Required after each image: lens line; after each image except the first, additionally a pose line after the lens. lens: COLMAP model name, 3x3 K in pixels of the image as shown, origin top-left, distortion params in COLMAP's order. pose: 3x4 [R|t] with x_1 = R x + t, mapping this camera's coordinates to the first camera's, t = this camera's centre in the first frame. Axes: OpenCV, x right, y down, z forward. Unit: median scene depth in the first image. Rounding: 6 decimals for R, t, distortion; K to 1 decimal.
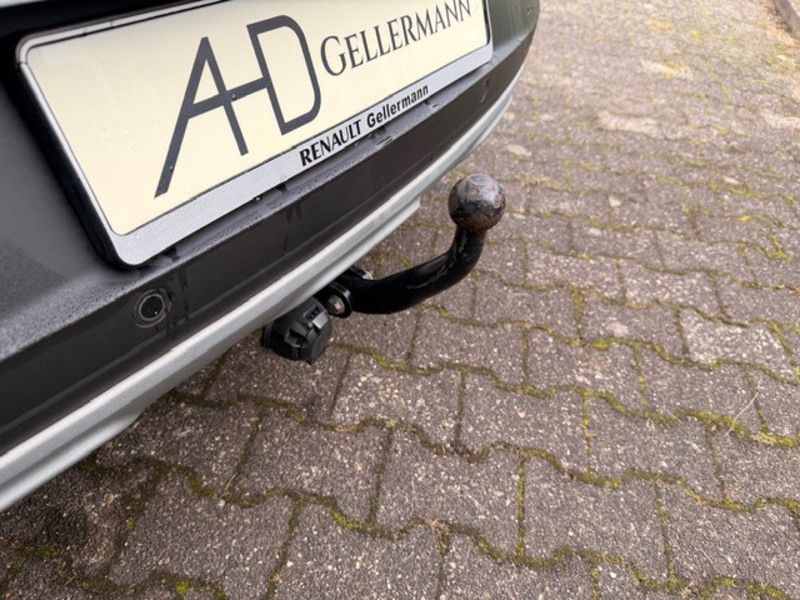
lens RADIAL K [[564.4, 0, 421.5], [0, 564.4, 300.9], [0, 0, 1]] dist [0.091043, -0.156889]
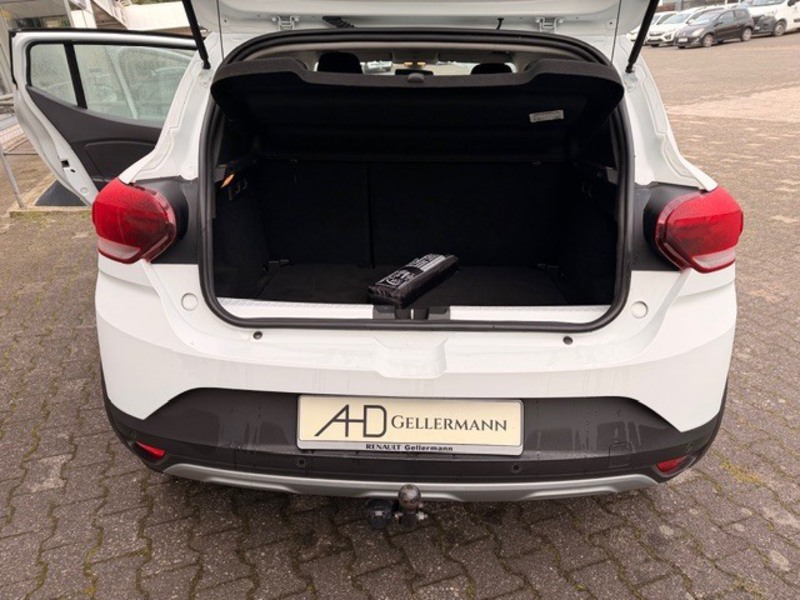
lens RADIAL K [[625.6, 0, 400.0], [0, 625.6, 300.0], [0, 0, 1]] dist [-0.005812, -0.037810]
pose [[0.474529, 0.250465, -0.843854, 1.999880], [-0.547765, 0.834453, -0.060353, -0.643570], [0.689040, 0.490873, 0.533168, -0.824515]]
